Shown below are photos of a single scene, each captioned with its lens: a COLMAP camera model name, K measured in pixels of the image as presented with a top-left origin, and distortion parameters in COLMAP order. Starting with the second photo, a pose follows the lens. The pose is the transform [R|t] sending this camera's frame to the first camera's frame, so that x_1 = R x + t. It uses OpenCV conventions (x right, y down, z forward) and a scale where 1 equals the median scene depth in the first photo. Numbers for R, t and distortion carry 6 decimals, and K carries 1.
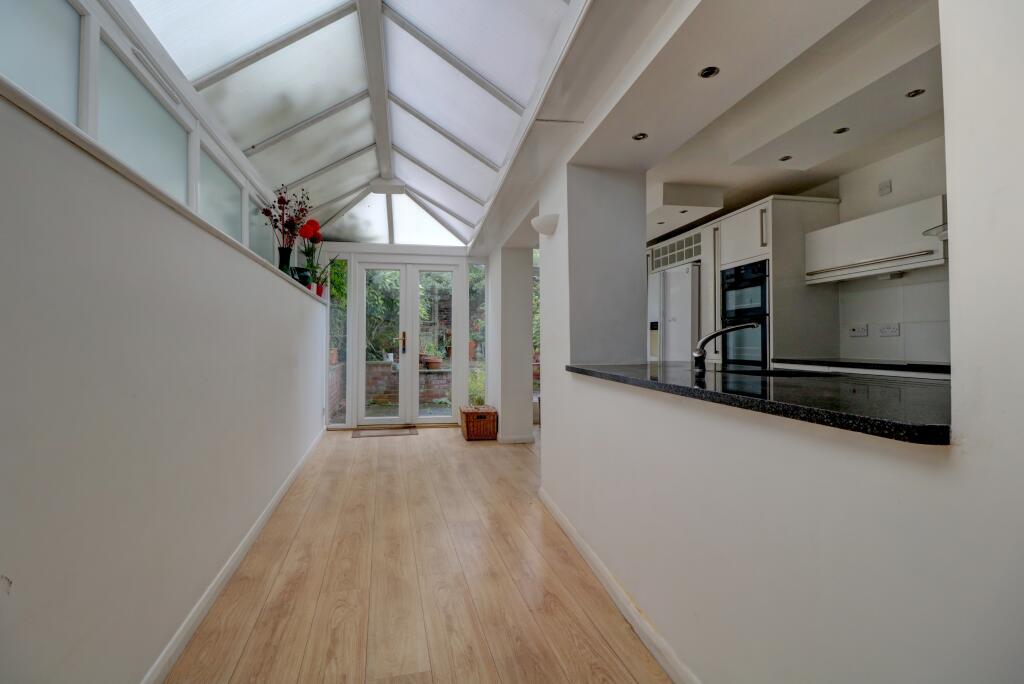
lens RADIAL K [[475.6, 0, 505.6], [0, 475.6, 339.3], [0, 0, 1]] dist [0.000175, -0.012896]
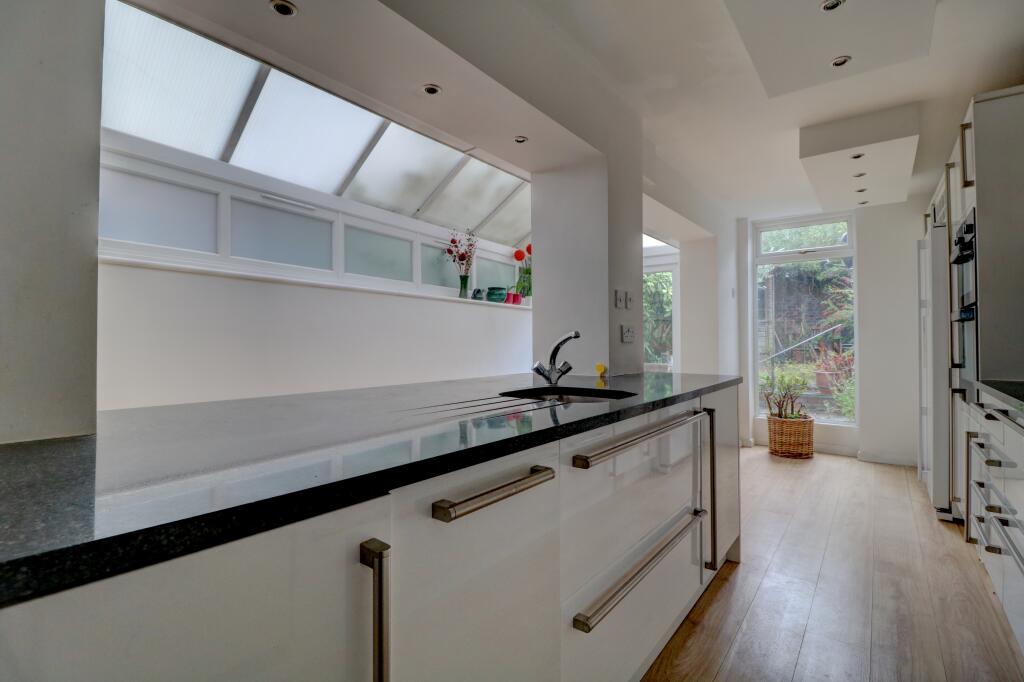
lens RADIAL K [[479.7, 0, 507.1], [0, 479.7, 333.9], [0, 0, 1]] dist [0.002316, -0.014407]
pose [[0.681682, -0.020194, -0.731370, 0.669284], [0.007724, 0.999762, -0.020405, -0.002434], [0.731608, 0.008261, 0.681675, 0.208040]]
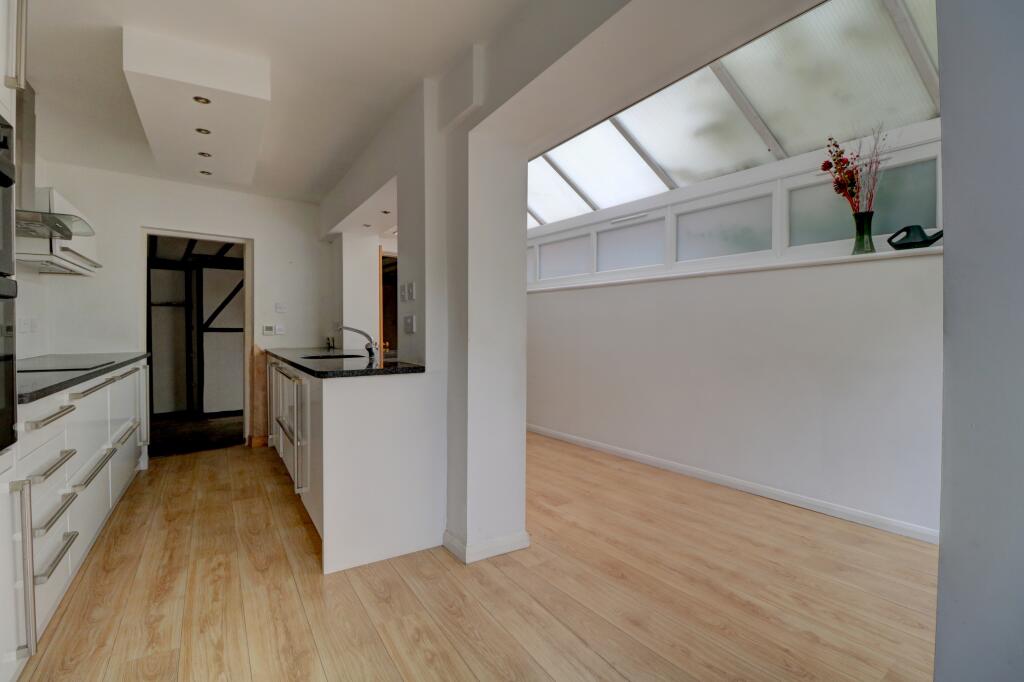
lens RADIAL K [[479.7, 0, 507.1], [0, 479.7, 333.9], [0, 0, 1]] dist [0.002316, -0.014407]
pose [[-0.928991, -0.000543, -0.370103, 0.379072], [-0.003325, 0.999971, 0.006880, -0.005964], [0.370088, 0.007622, -0.928965, 1.687623]]
